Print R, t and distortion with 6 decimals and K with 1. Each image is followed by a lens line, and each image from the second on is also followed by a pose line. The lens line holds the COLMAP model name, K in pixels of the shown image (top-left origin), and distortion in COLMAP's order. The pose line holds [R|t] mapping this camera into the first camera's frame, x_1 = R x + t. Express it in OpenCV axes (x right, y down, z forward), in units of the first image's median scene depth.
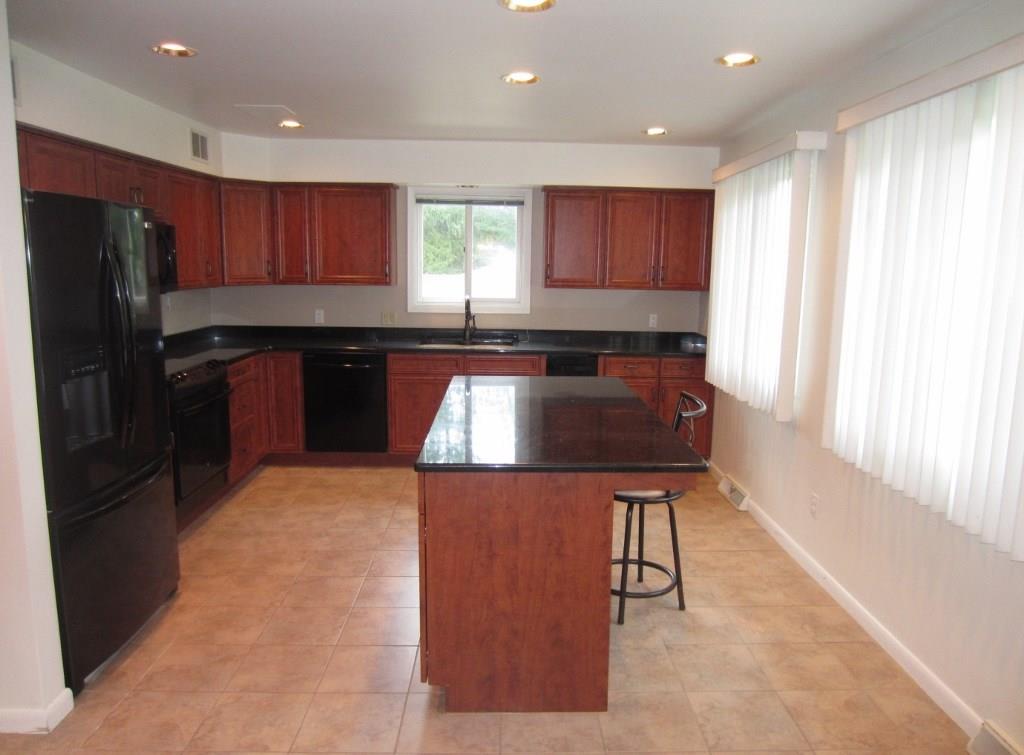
lens RADIAL K [[729.2, 0, 541.4], [0, 729.2, 377.6], [0, 0, 1]] dist [-0.027721, -0.000658]
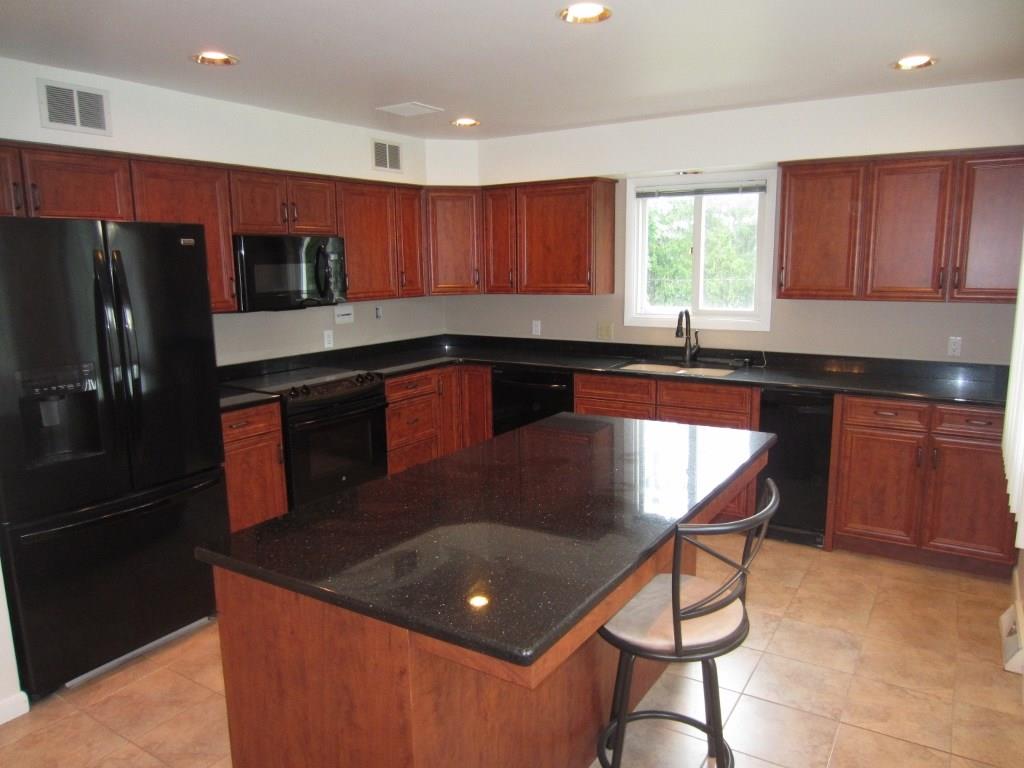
lens RADIAL K [[729.2, 0, 512.9], [0, 729.2, 385.4], [0, 0, 1]] dist [-0.027721, -0.000658]
pose [[0.827602, 0.067936, -0.557189, 0.206217], [-0.063193, 0.997615, 0.027774, -0.037018], [0.557747, 0.012225, 0.829921, 0.225195]]
